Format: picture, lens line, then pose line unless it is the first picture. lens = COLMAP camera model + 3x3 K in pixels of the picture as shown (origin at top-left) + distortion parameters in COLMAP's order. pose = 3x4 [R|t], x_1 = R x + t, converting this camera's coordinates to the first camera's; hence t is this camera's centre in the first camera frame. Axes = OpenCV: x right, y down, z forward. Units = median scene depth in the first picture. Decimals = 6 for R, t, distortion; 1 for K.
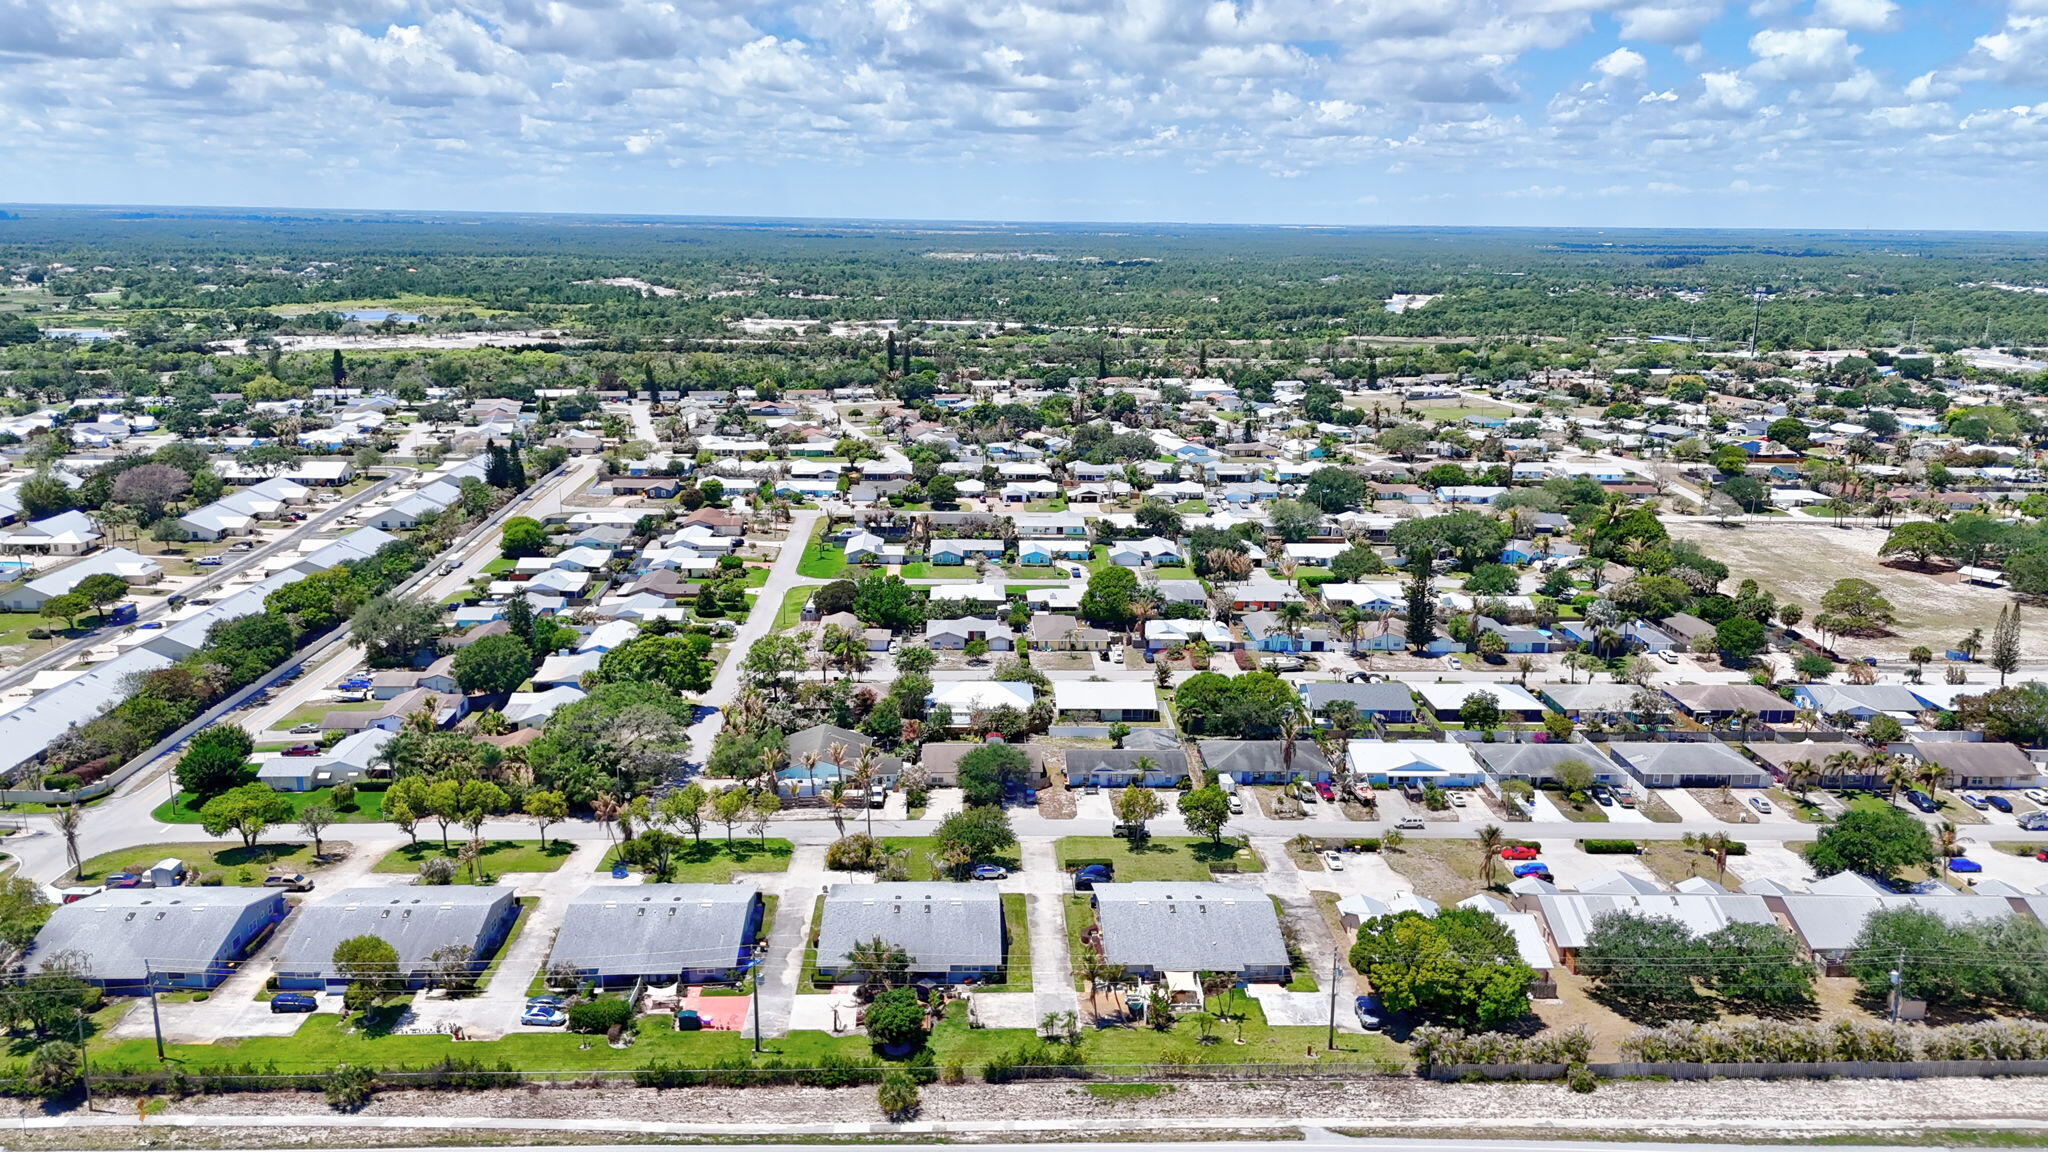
lens RADIAL K [[1539.6, 0, 1056.2], [0, 1539.6, 577.6], [0, 0, 1]] dist [0.035881, -0.058283]
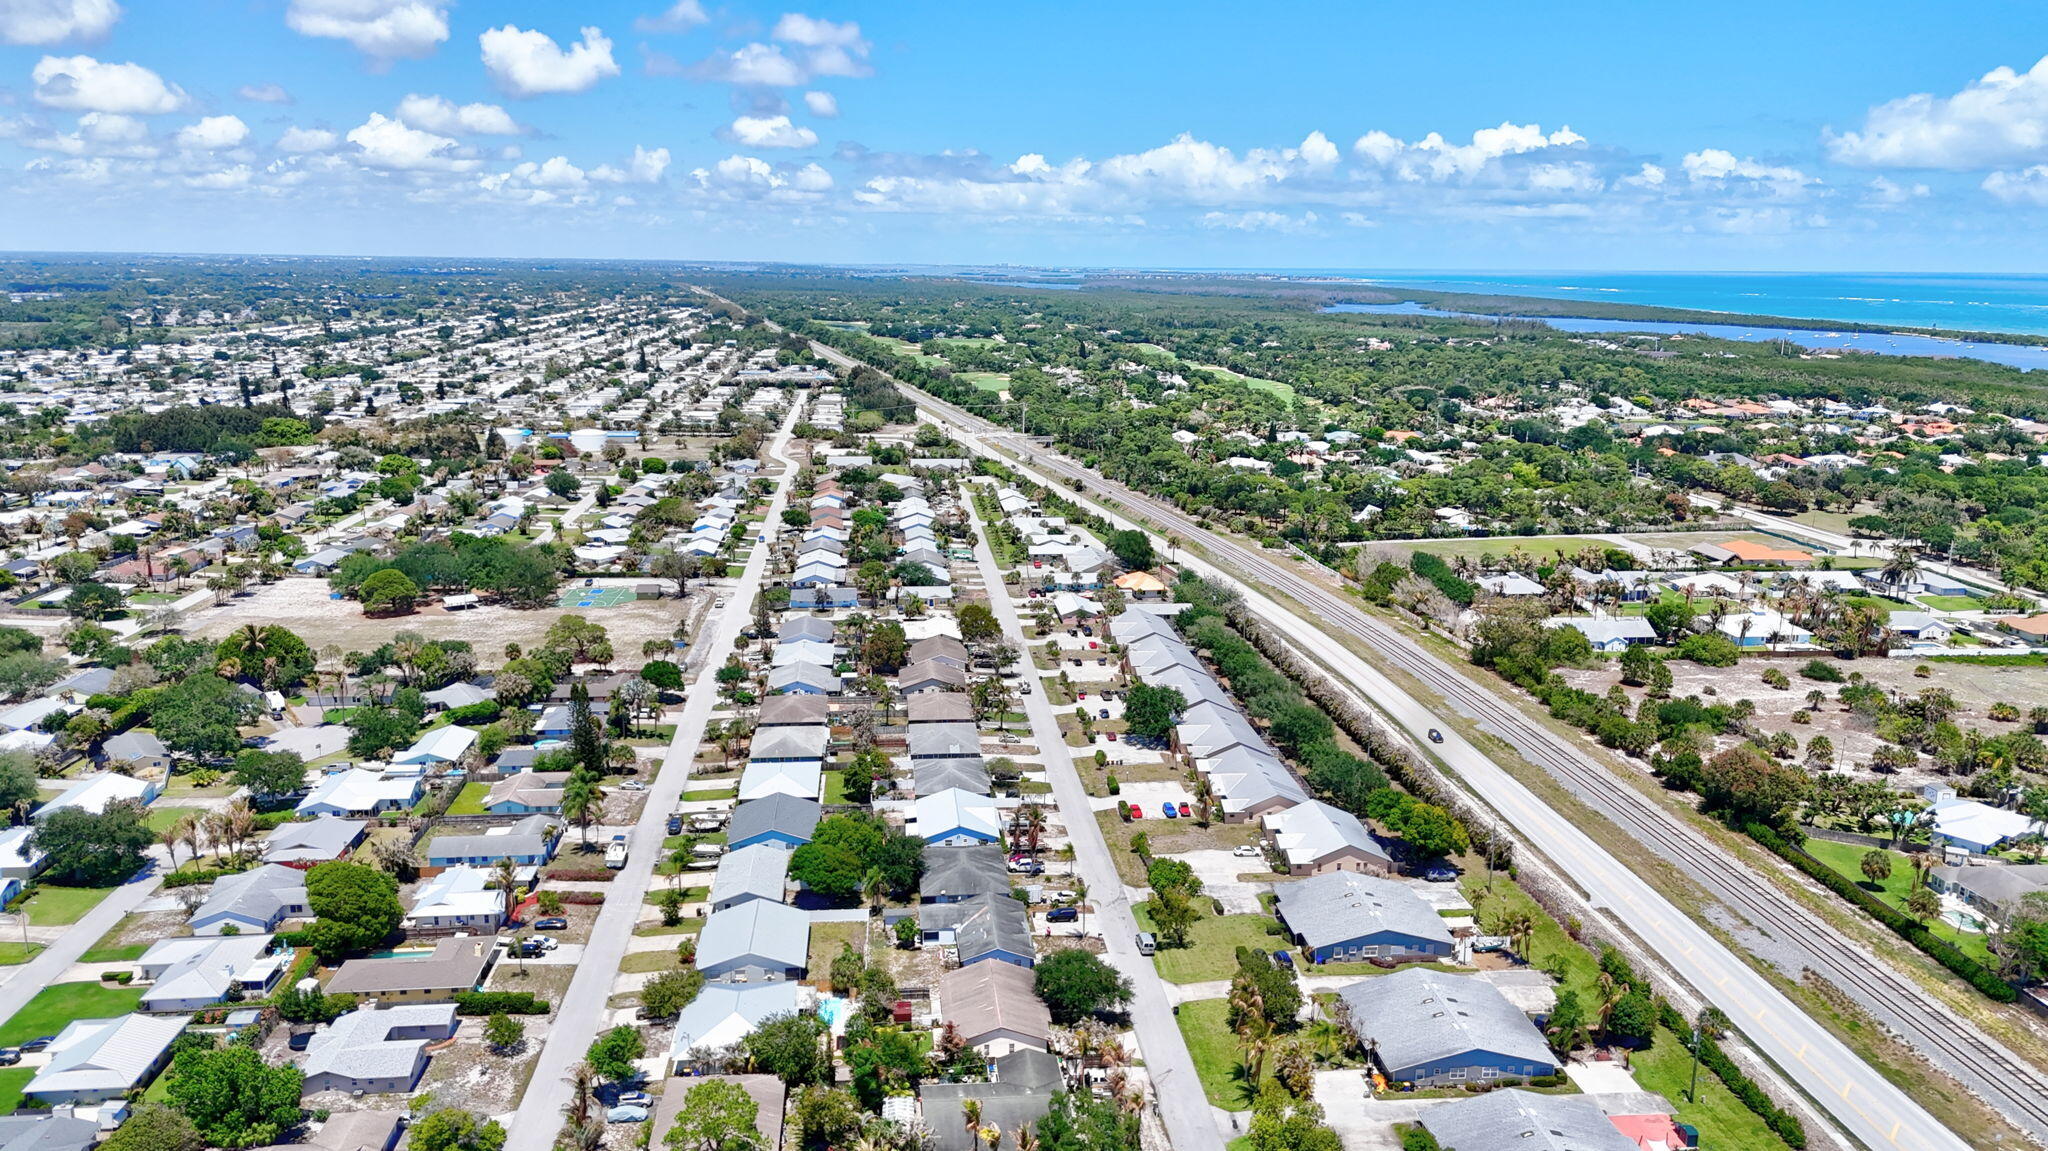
lens RADIAL K [[1515.5, 0, 1024.0], [0, 1515.5, 575.5], [0, 0, 1]] dist [0.069066, -0.061929]
pose [[-0.044333, -0.226937, 0.972900, -0.623546], [0.222891, 0.947063, 0.231067, -0.226995], [-0.973835, 0.227095, 0.008597, 0.726837]]
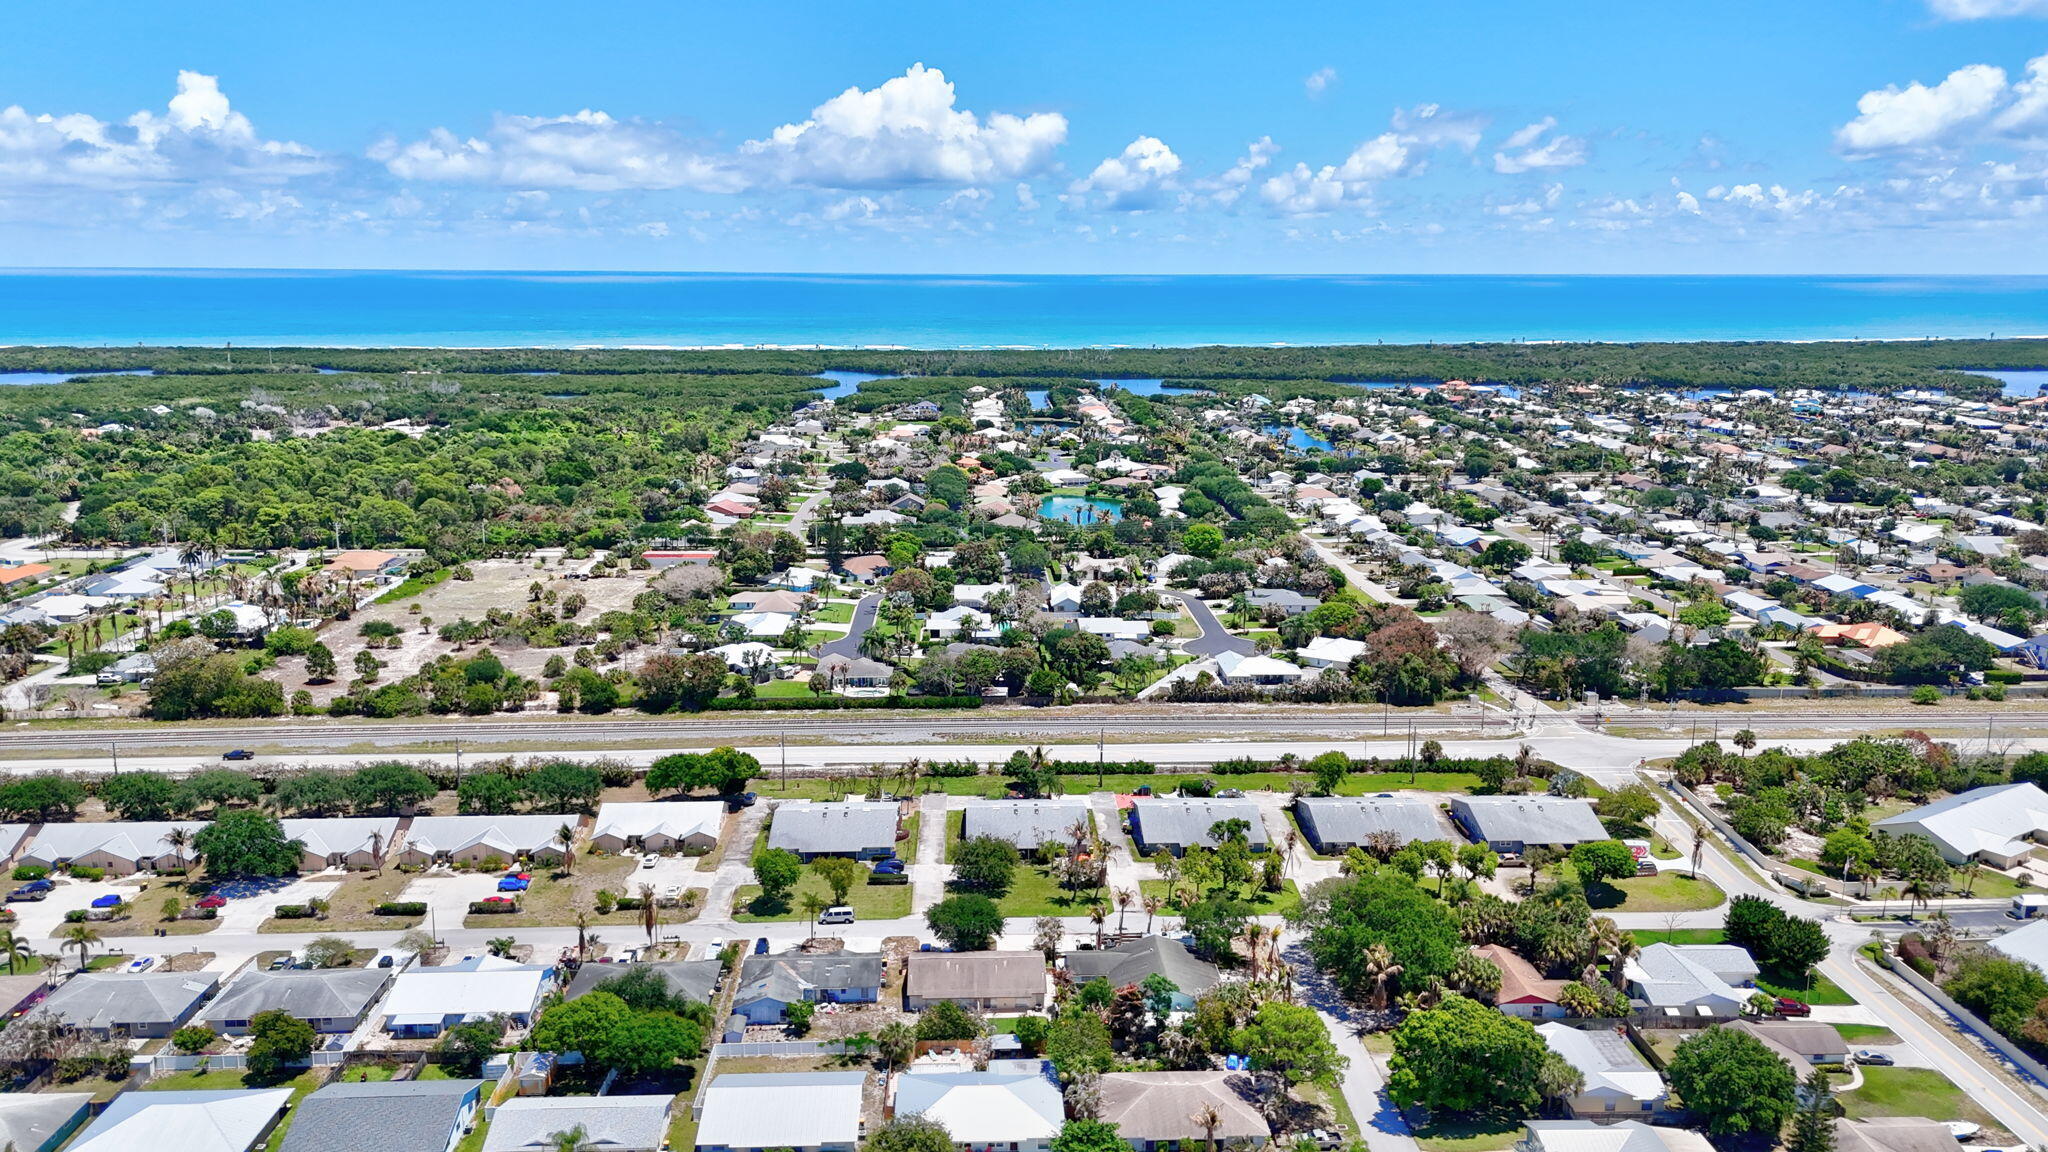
lens RADIAL K [[1515.5, 0, 1024.0], [0, 1515.5, 576.0], [0, 0, 1]] dist [0.069066, -0.061929]
pose [[-0.999610, -0.026331, 0.009263, -0.059626], [-0.019901, 0.904998, 0.424949, -0.358688], [-0.019572, 0.424599, -0.905170, 1.327423]]
